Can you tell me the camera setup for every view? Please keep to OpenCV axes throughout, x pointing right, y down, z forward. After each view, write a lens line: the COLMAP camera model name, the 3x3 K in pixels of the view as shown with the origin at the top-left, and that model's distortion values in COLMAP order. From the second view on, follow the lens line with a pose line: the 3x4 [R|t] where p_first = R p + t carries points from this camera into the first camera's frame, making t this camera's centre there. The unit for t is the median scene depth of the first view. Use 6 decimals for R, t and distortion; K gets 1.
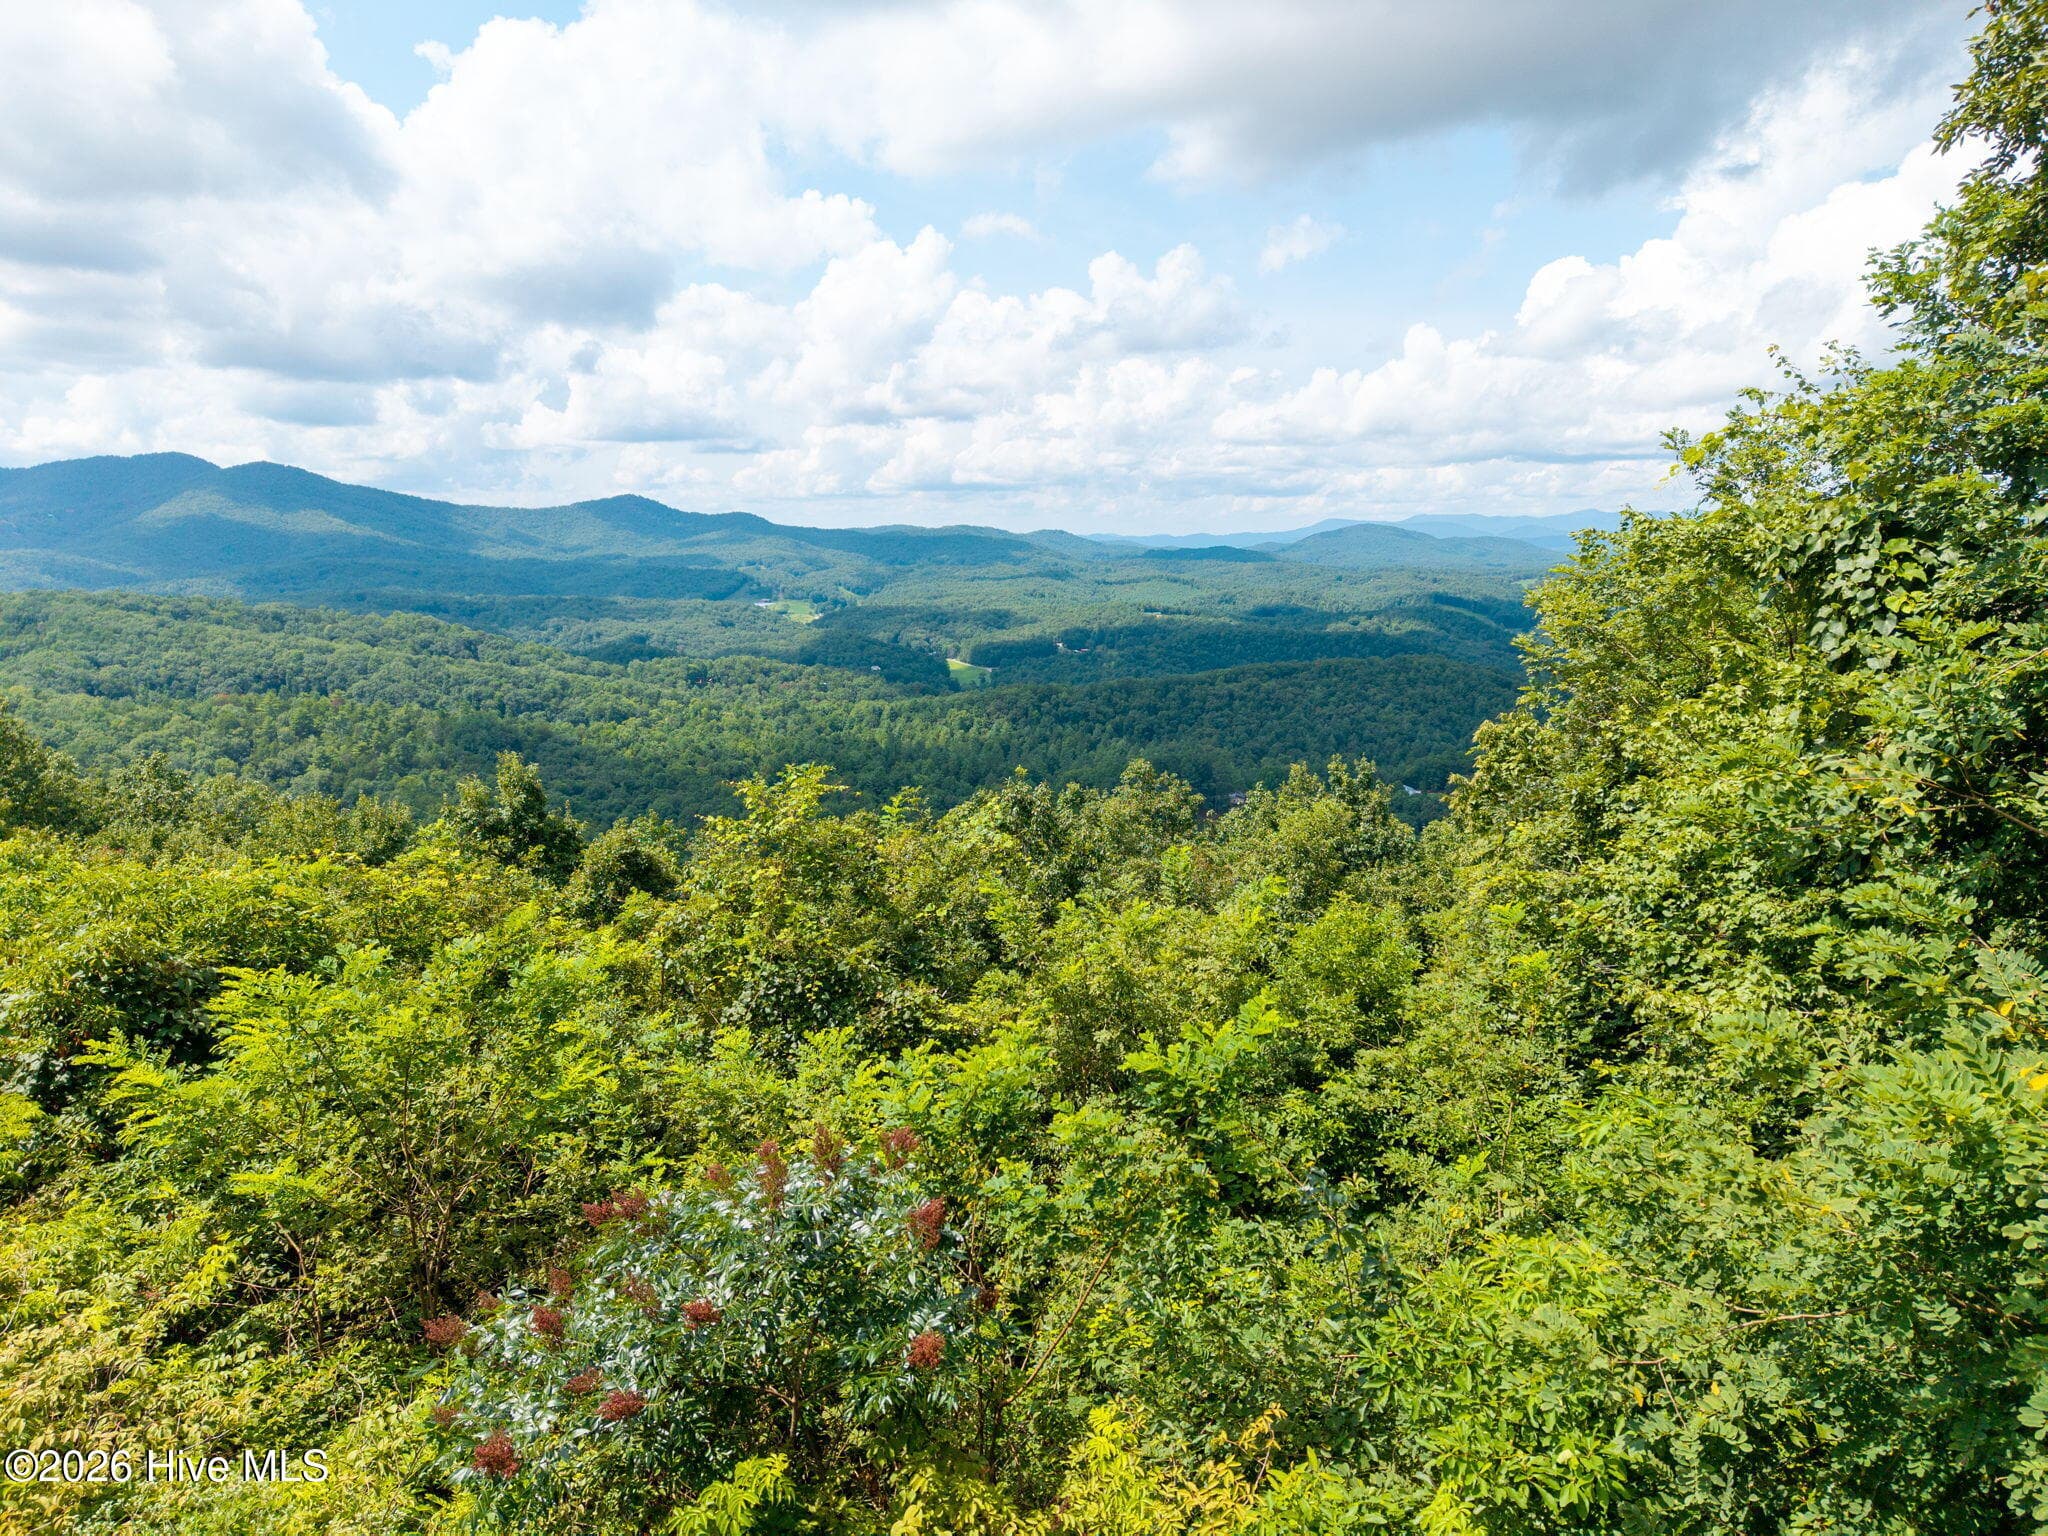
lens RADIAL K [[1373.6, 0, 1028.7], [0, 1373.6, 749.4], [0, 0, 1]] dist [0.027993, -0.023711]
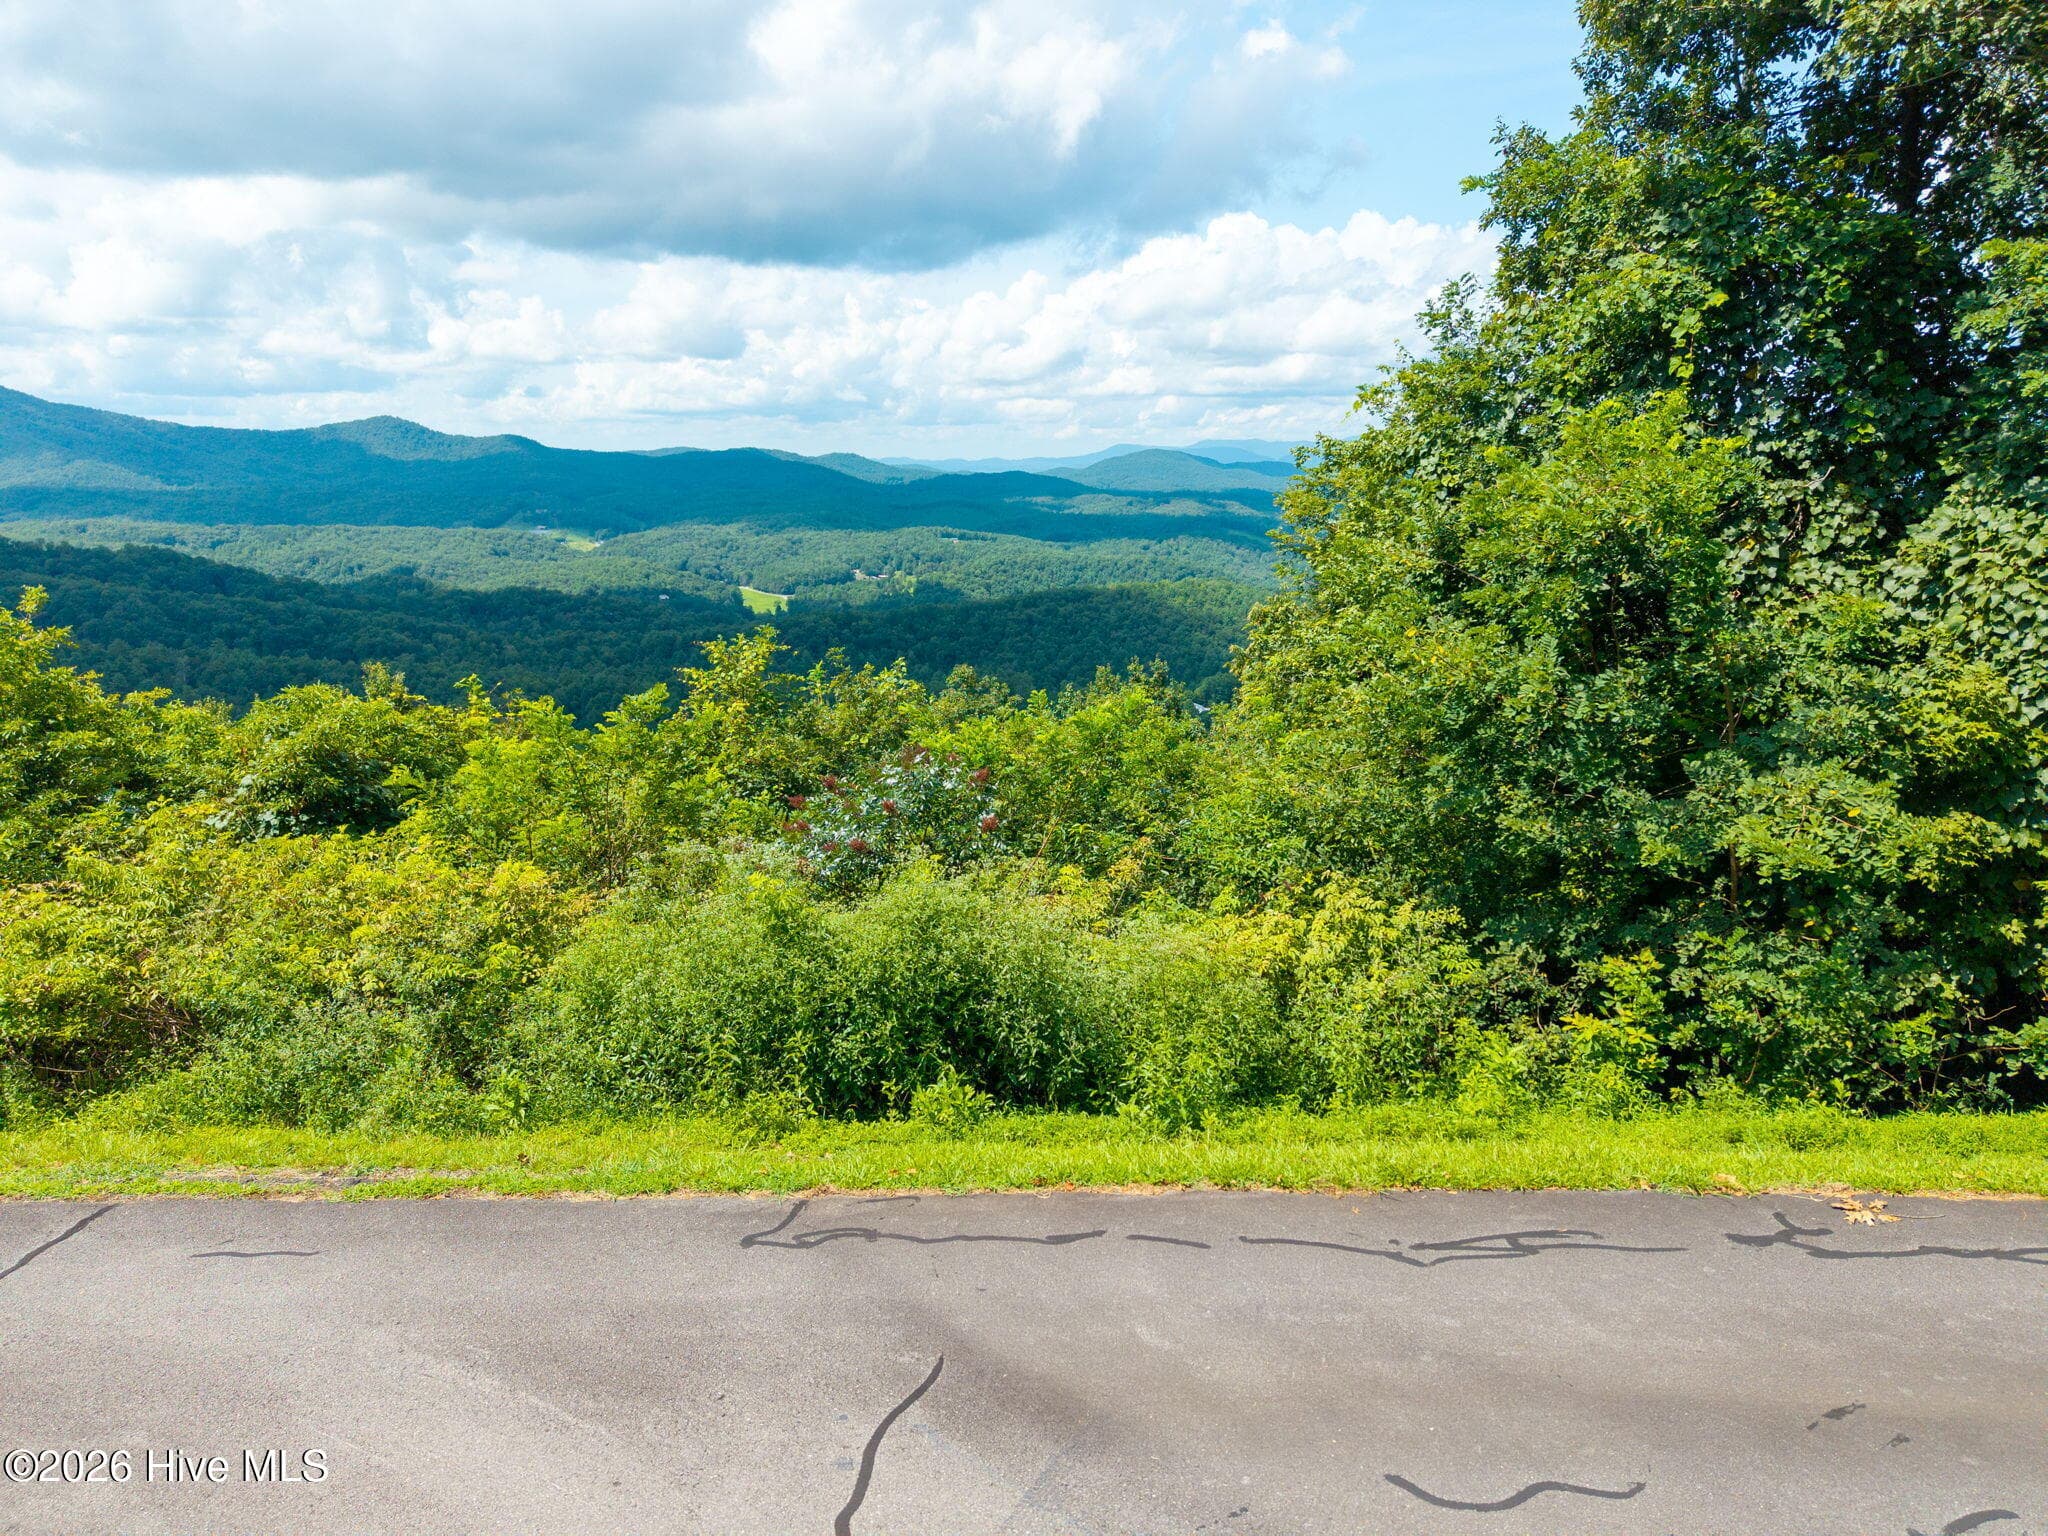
lens RADIAL K [[1373.6, 0, 1039.8], [0, 1373.6, 751.1], [0, 0, 1]] dist [0.027993, -0.023711]
pose [[0.987989, -0.033044, 0.150947, -0.160785], [0.024837, 0.998125, 0.055937, 0.100932], [-0.152512, -0.051516, 0.986958, -0.568365]]
